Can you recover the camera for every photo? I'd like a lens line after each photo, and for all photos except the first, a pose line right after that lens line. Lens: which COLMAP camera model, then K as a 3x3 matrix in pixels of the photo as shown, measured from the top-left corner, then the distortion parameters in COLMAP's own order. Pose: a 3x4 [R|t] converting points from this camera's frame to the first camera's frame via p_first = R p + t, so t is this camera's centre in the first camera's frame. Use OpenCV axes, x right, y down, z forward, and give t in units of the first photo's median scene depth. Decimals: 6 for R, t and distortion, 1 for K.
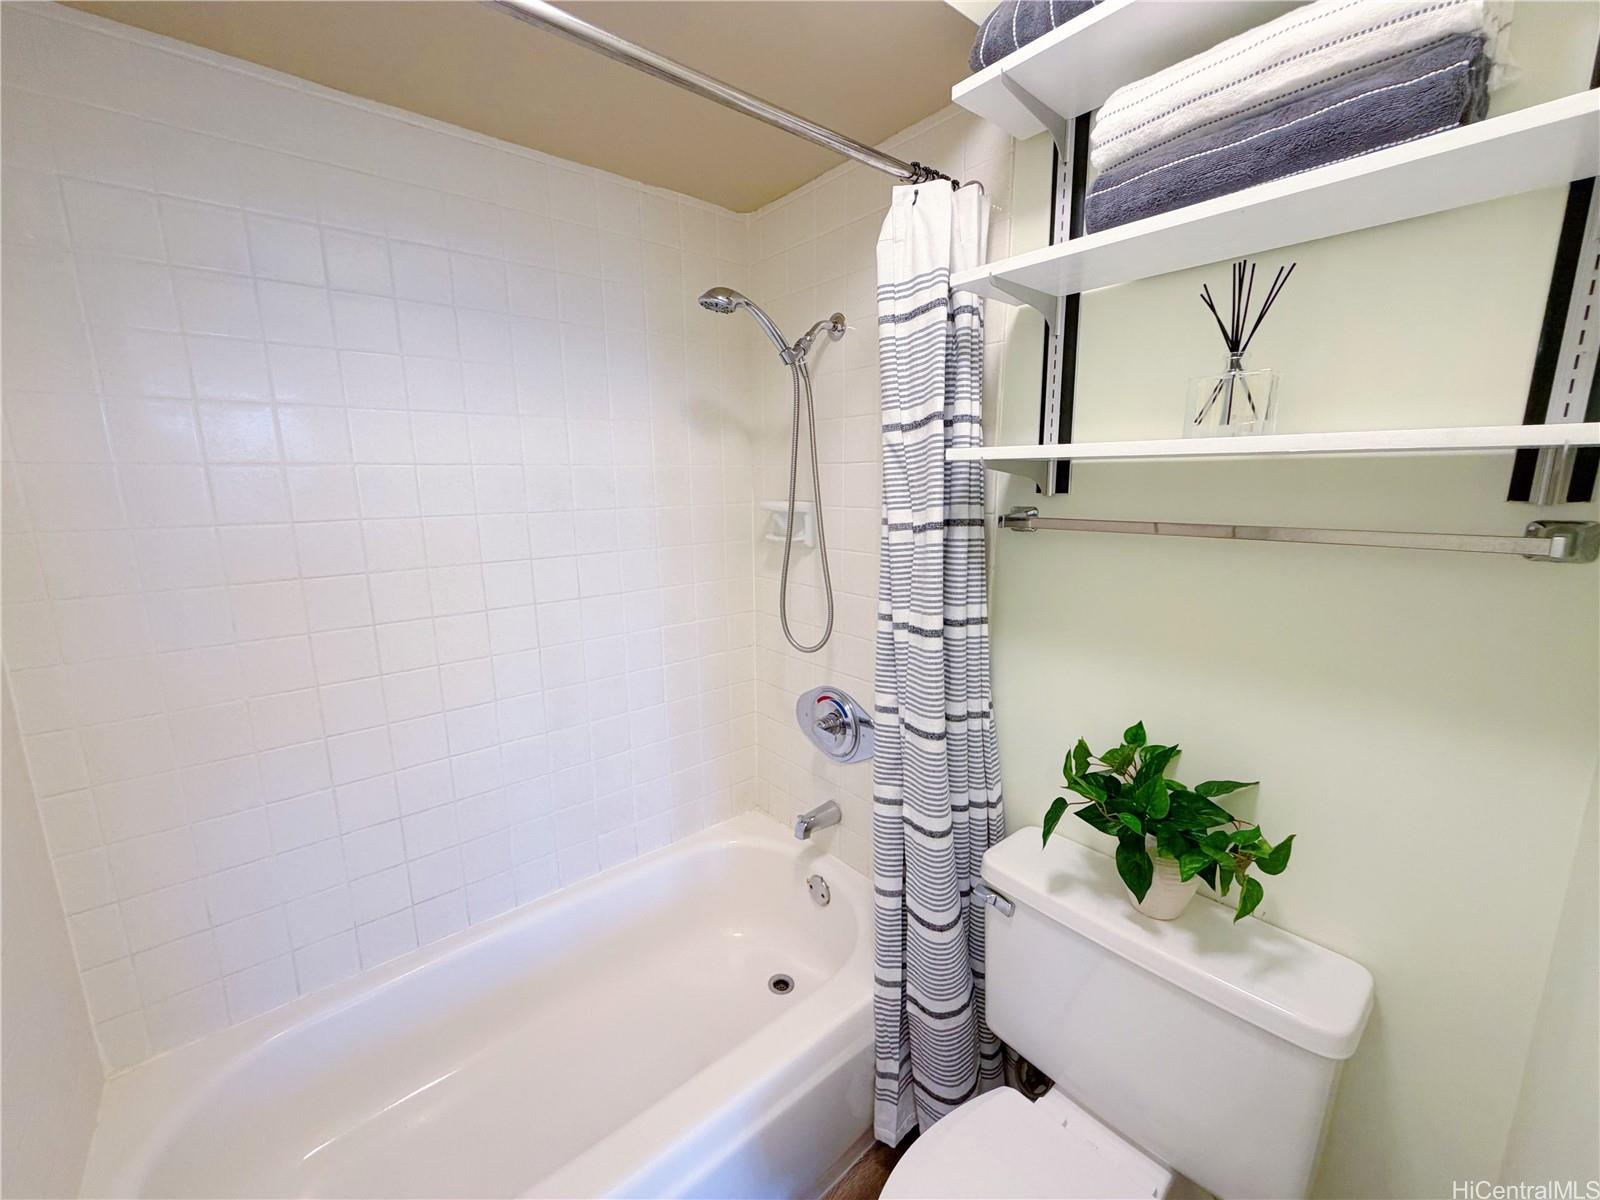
lens RADIAL K [[637.3, 0, 807.9], [0, 637.3, 585.8], [0, 0, 1]] dist [0.001705, -0.000832]
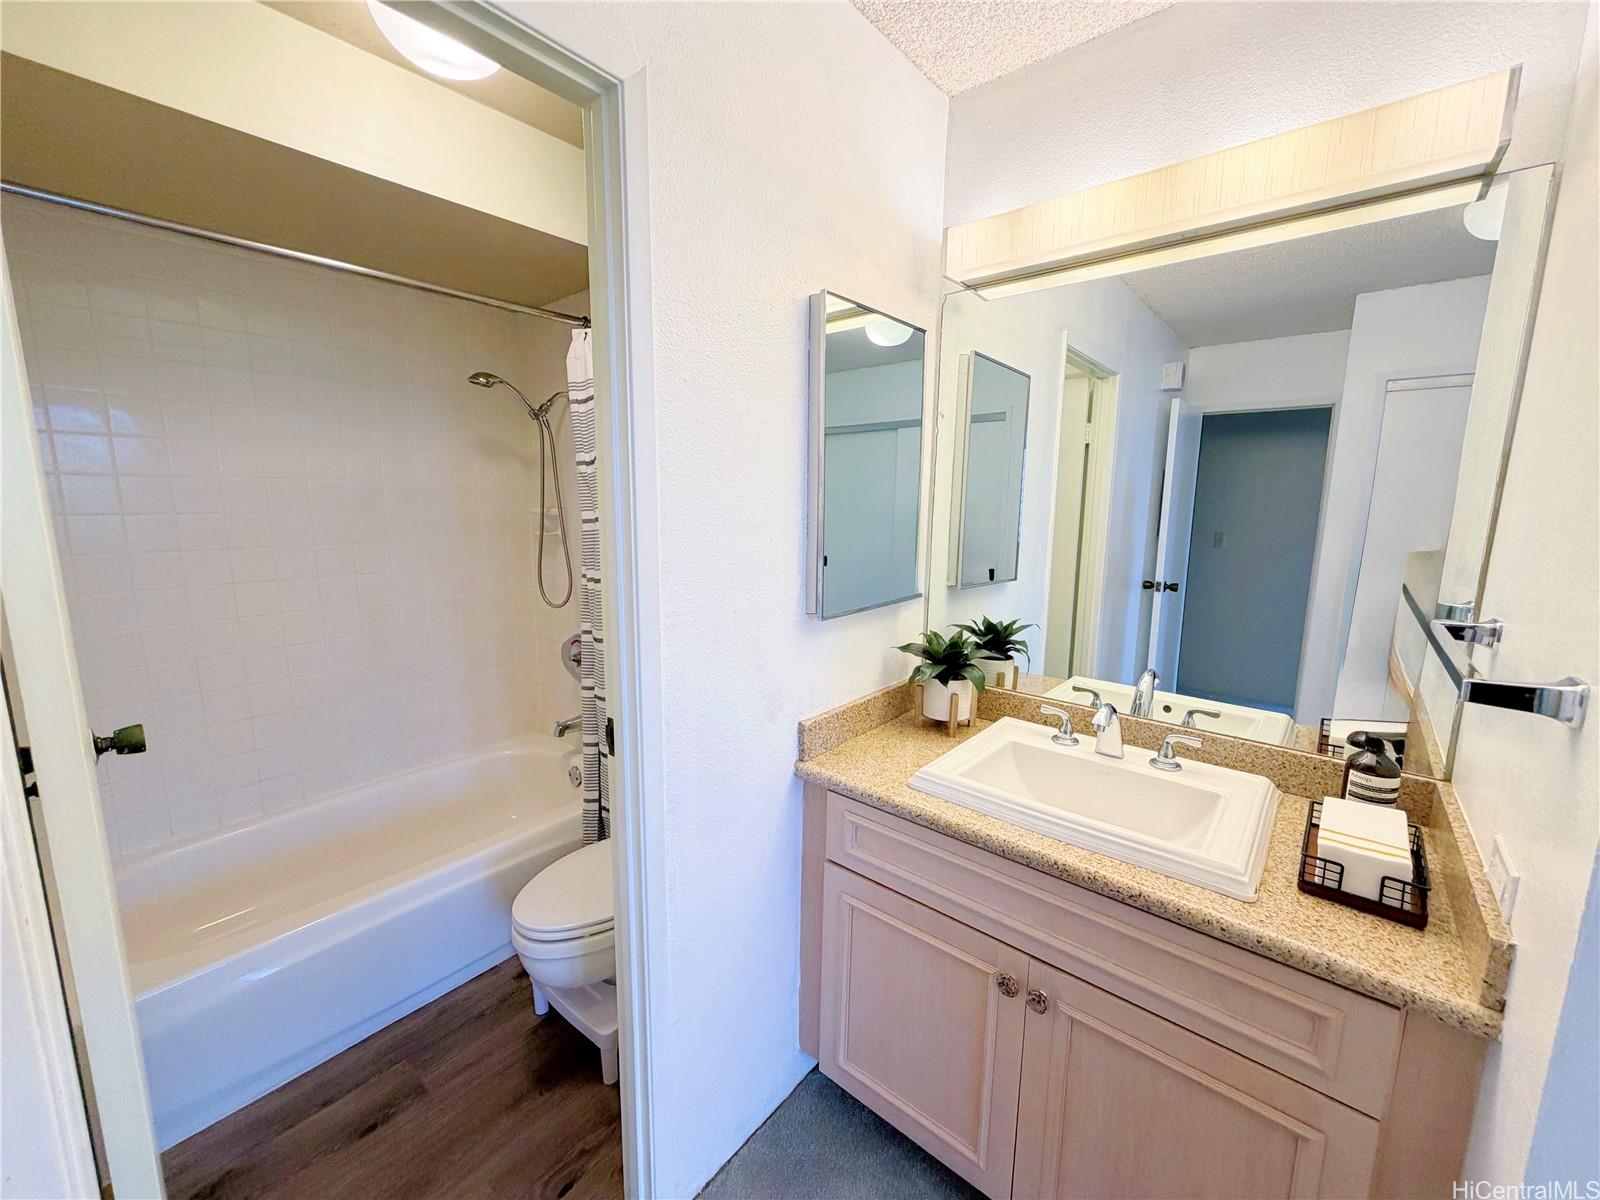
lens RADIAL K [[637.3, 0, 803.8], [0, 637.3, 604.1], [0, 0, 1]] dist [0.001705, -0.000832]
pose [[0.986181, 0.000238, 0.165672, 0.402801], [0.001332, 0.999955, -0.009366, 0.136669], [-0.165666, 0.009457, 0.986136, -0.728132]]
